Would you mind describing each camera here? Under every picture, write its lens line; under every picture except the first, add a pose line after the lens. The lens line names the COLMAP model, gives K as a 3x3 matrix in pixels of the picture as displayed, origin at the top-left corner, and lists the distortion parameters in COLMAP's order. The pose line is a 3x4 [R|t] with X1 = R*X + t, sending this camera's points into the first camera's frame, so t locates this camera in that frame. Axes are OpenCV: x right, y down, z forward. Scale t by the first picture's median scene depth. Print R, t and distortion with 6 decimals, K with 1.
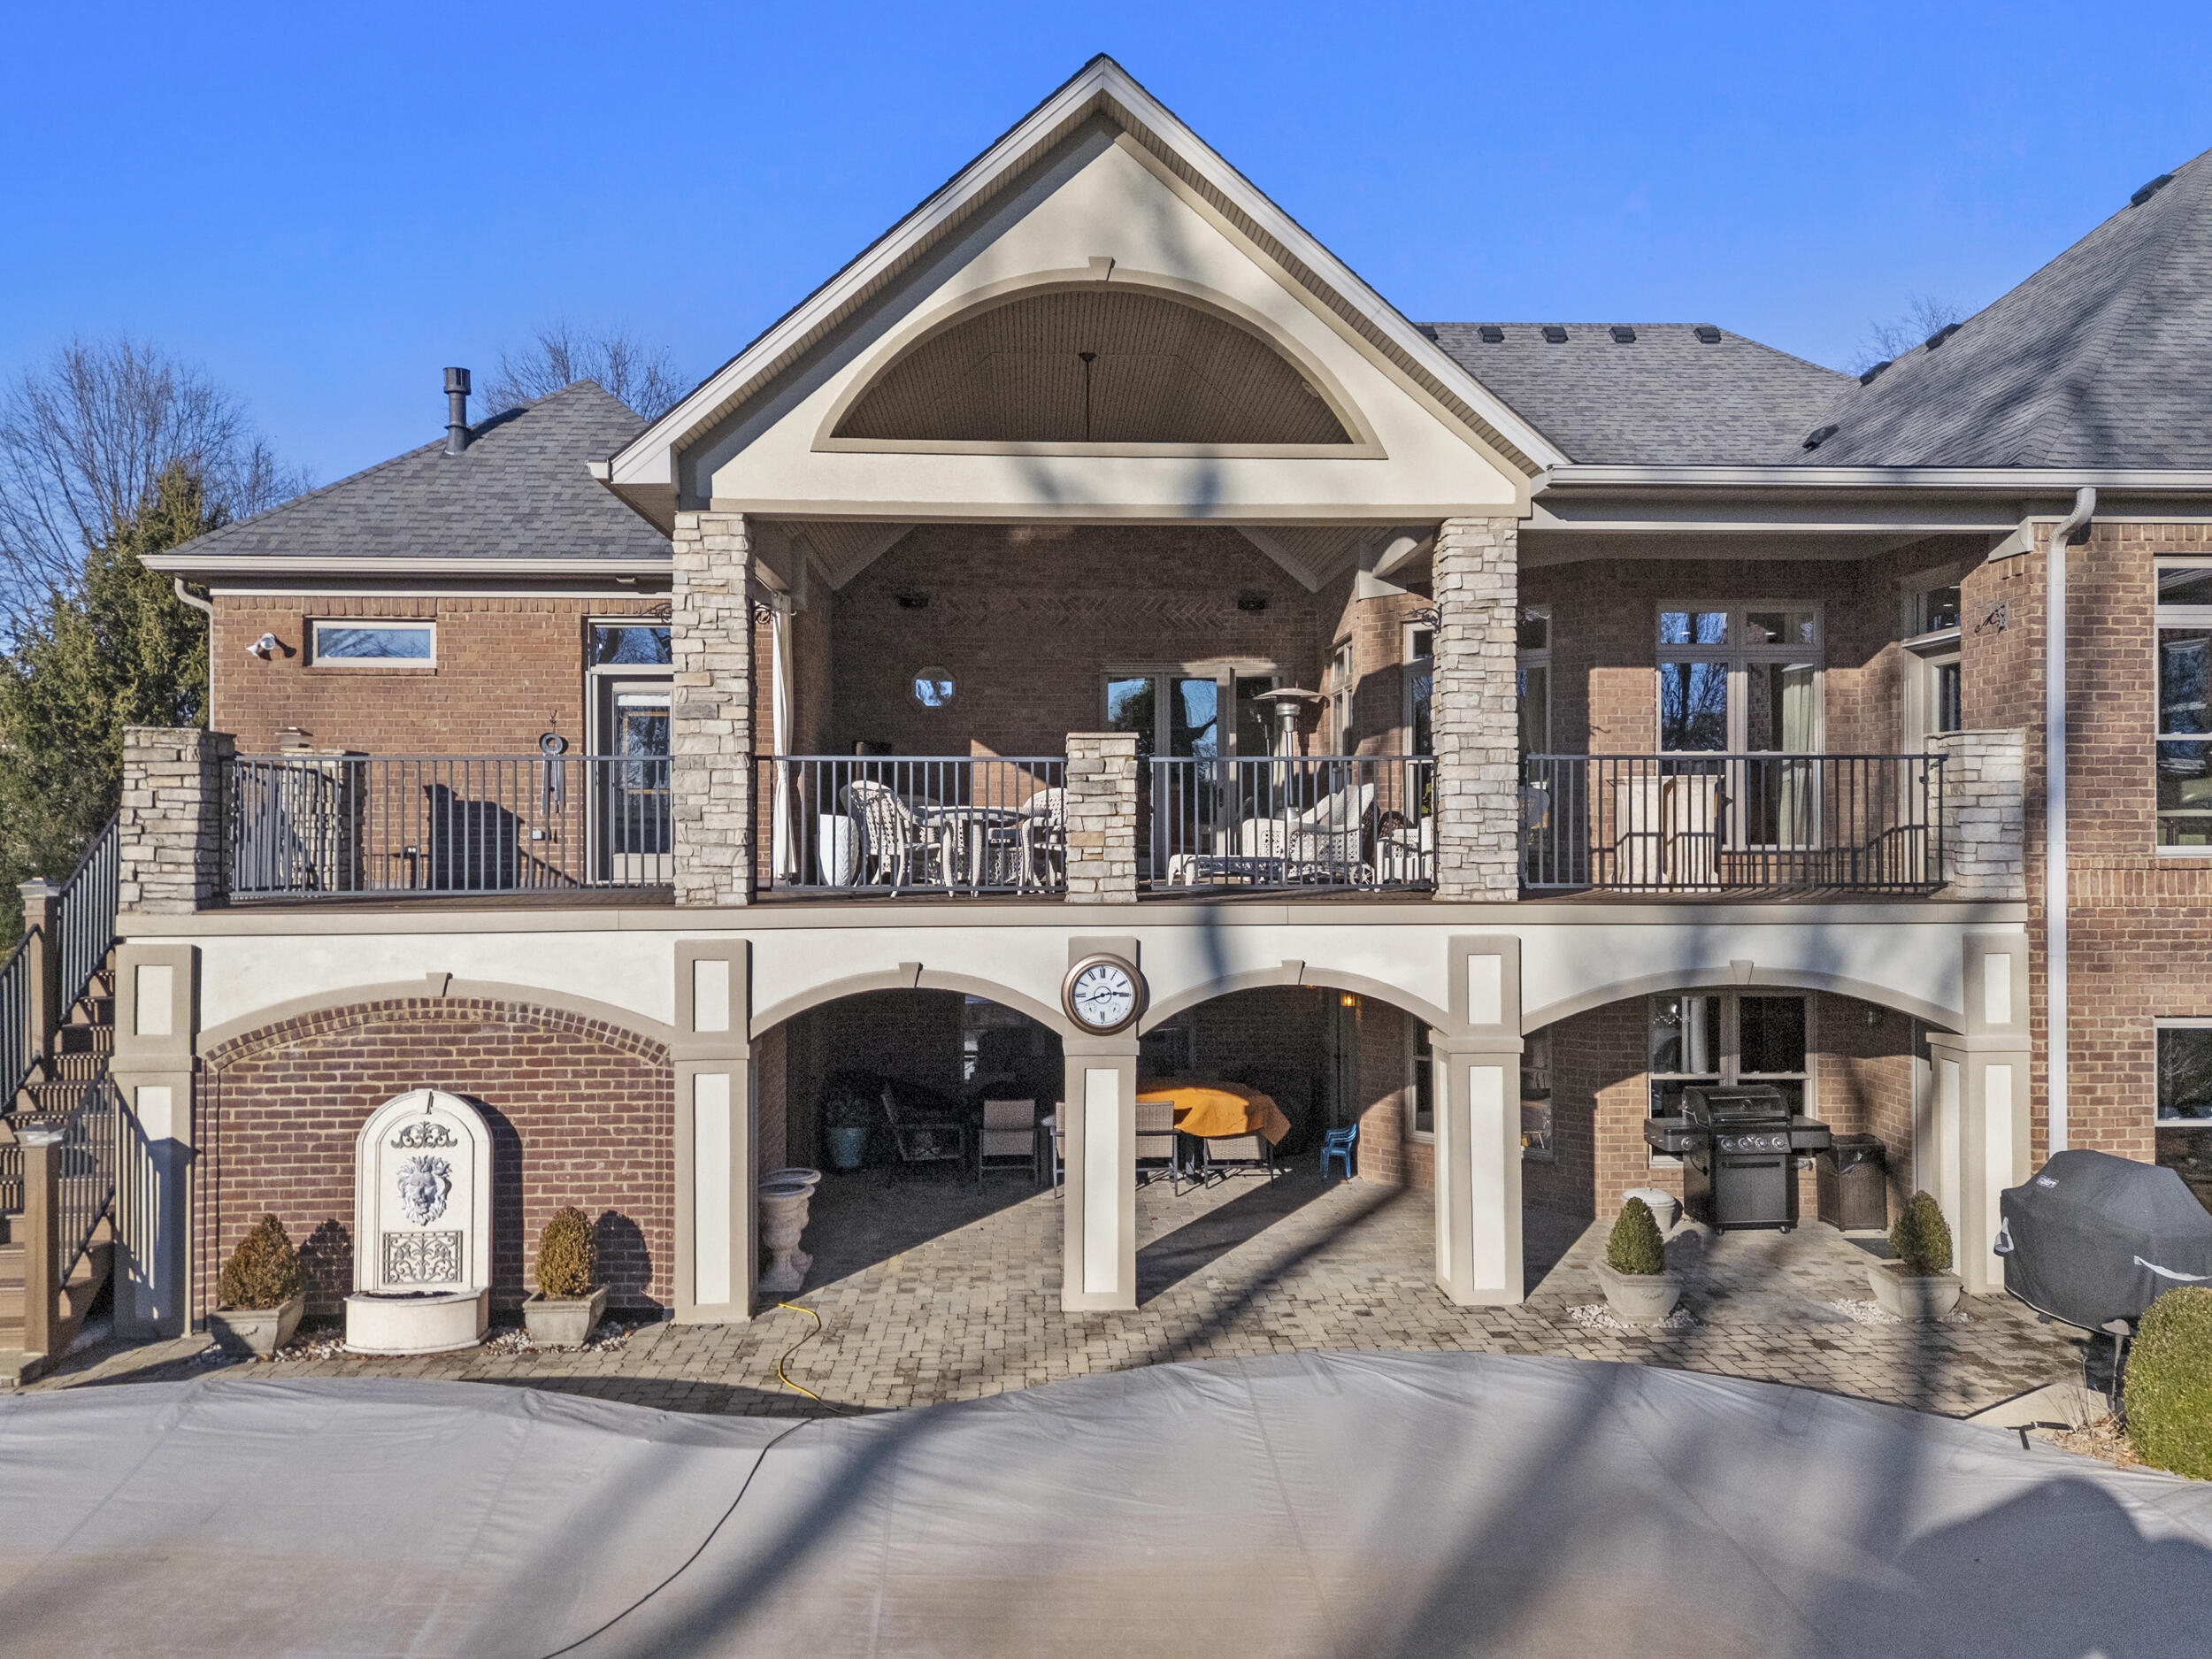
lens RADIAL K [[1547.6, 0, 1106.0], [0, 1547.6, 829.5], [0, 0, 1]] dist [0.000864, 0.003522]
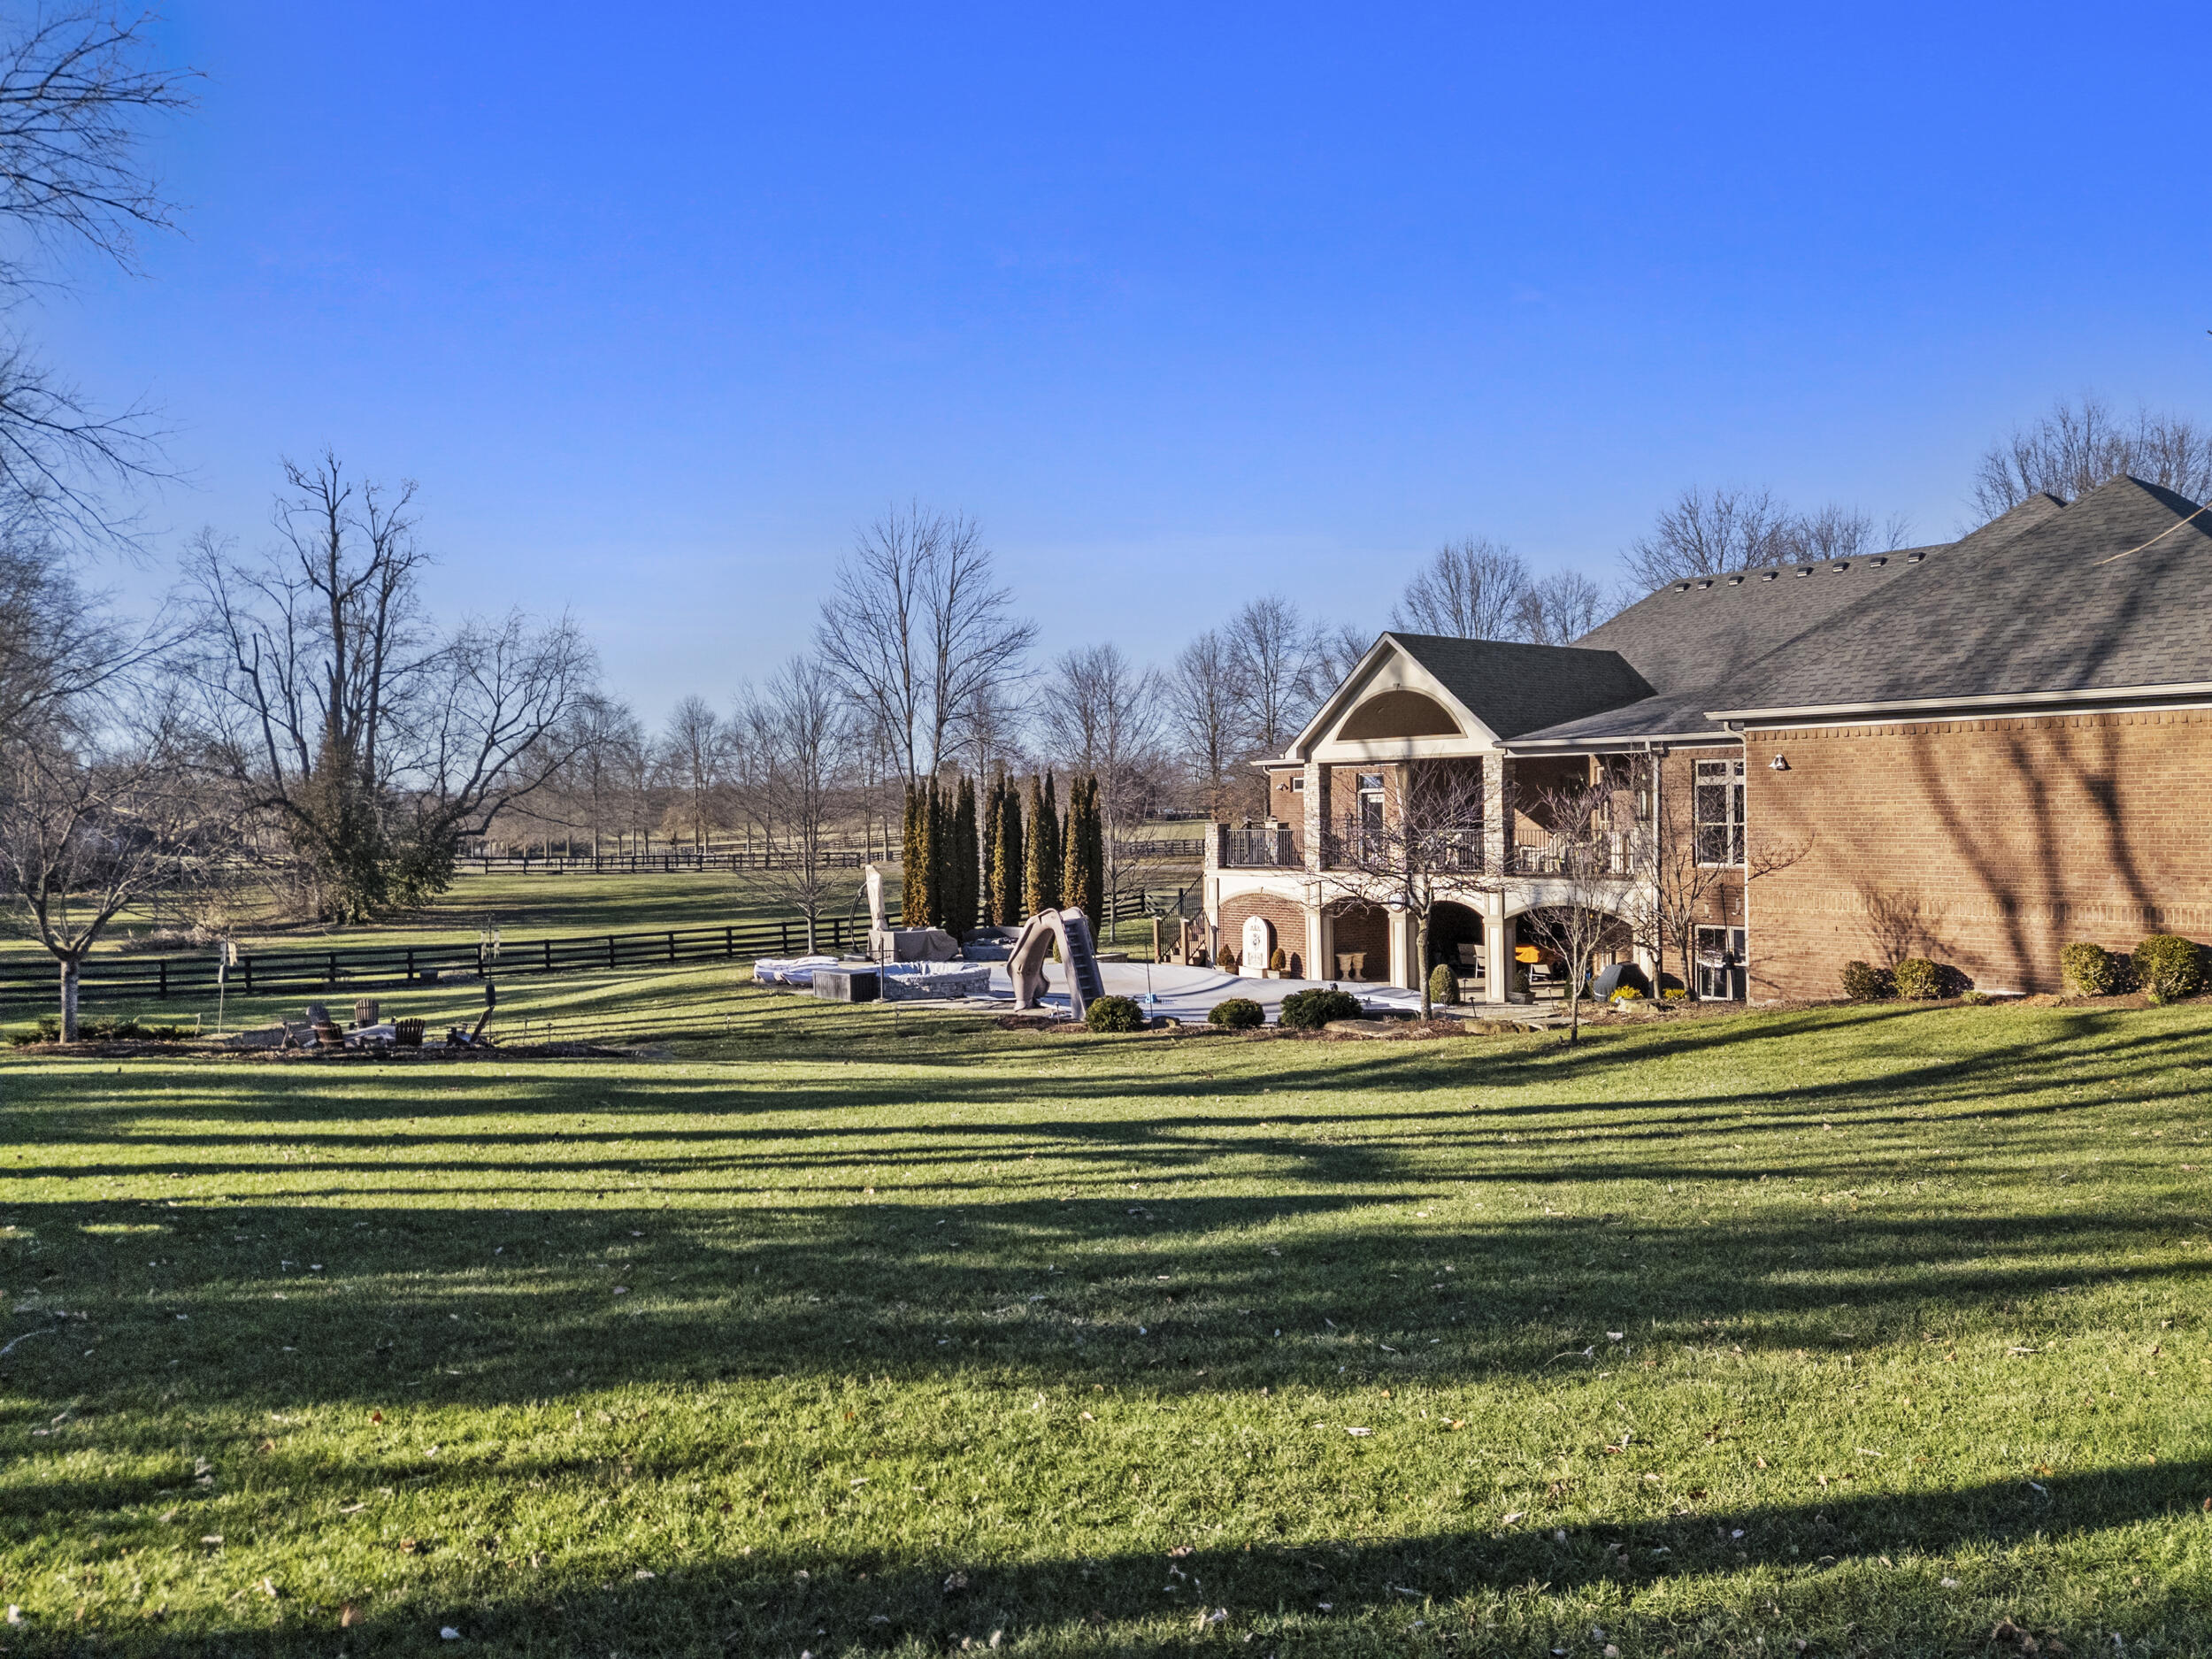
lens RADIAL K [[1547.6, 0, 1106.0], [0, 1547.6, 829.5], [0, 0, 1]] dist [0.000864, 0.003522]
pose [[0.550414, 0.007834, -0.834855, 2.464135], [0.028476, 0.999198, 0.028150, -0.163849], [0.834406, -0.039267, 0.549749, -1.375599]]
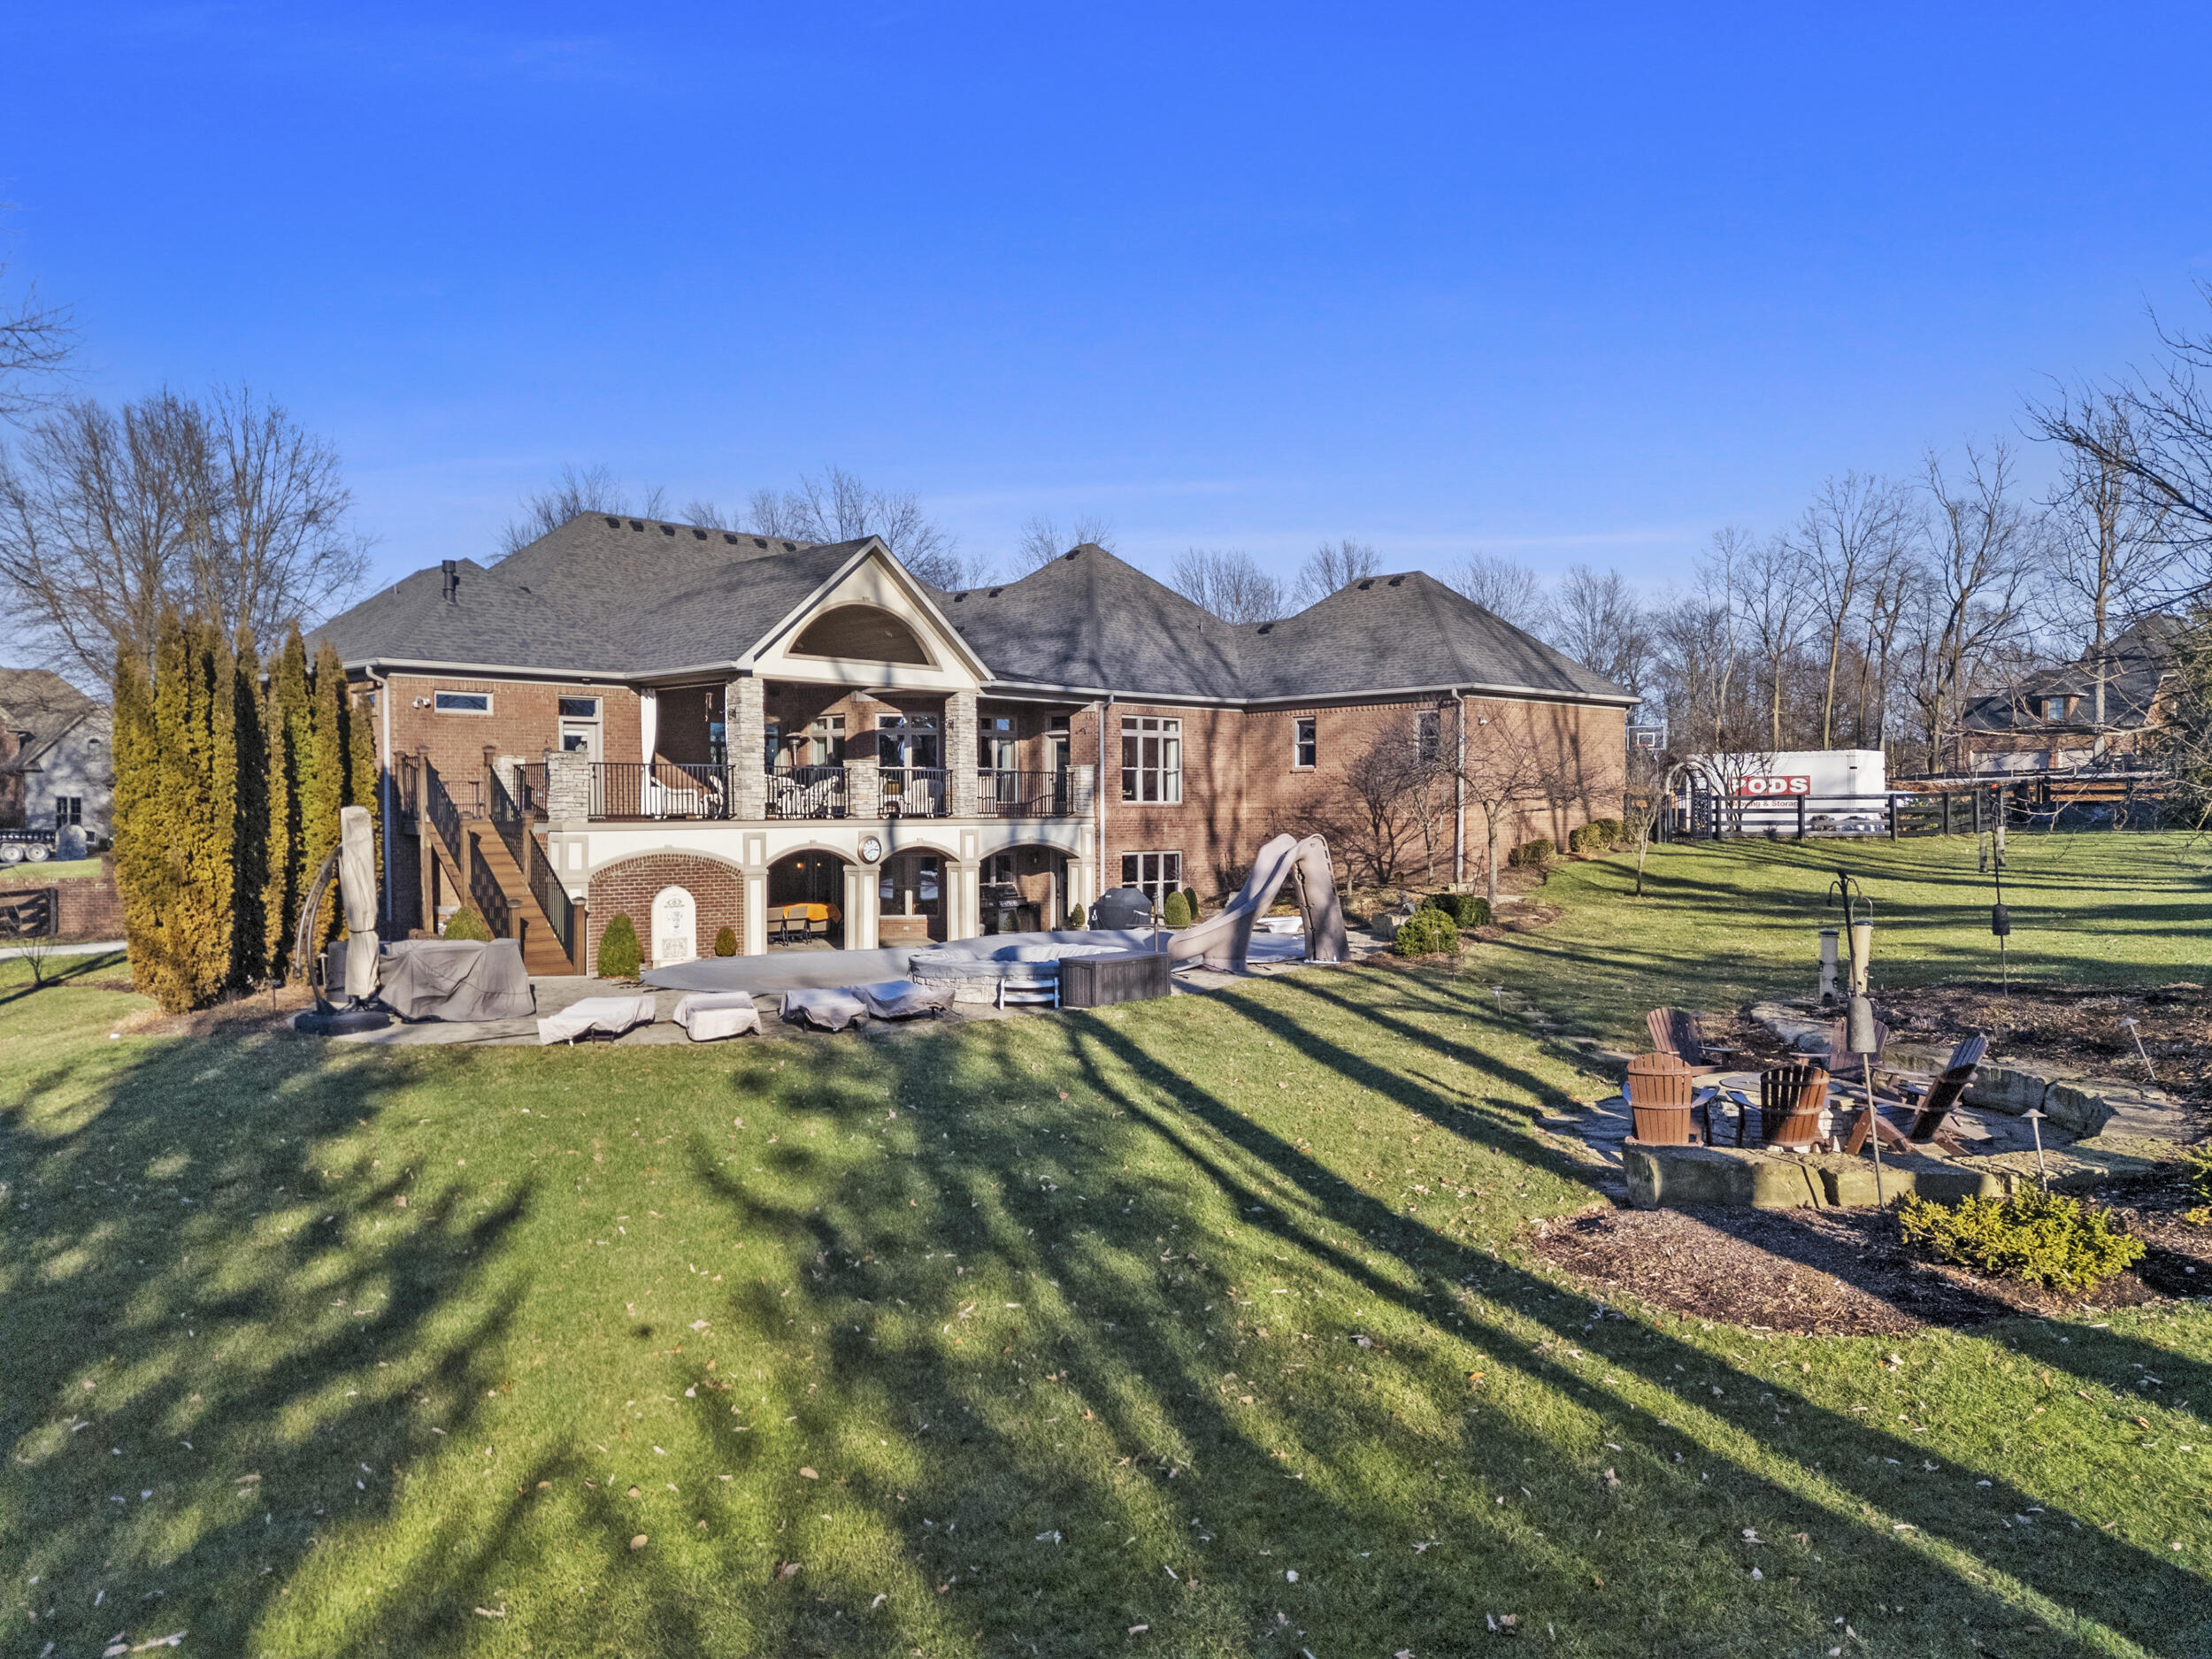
lens RADIAL K [[1547.6, 0, 1106.0], [0, 1547.6, 829.5], [0, 0, 1]] dist [0.000864, 0.003522]
pose [[0.720097, -0.008996, 0.693815, -1.706398], [0.002867, 0.999946, 0.009990, 0.041146], [-0.693867, -0.005205, 0.720084, -1.419580]]
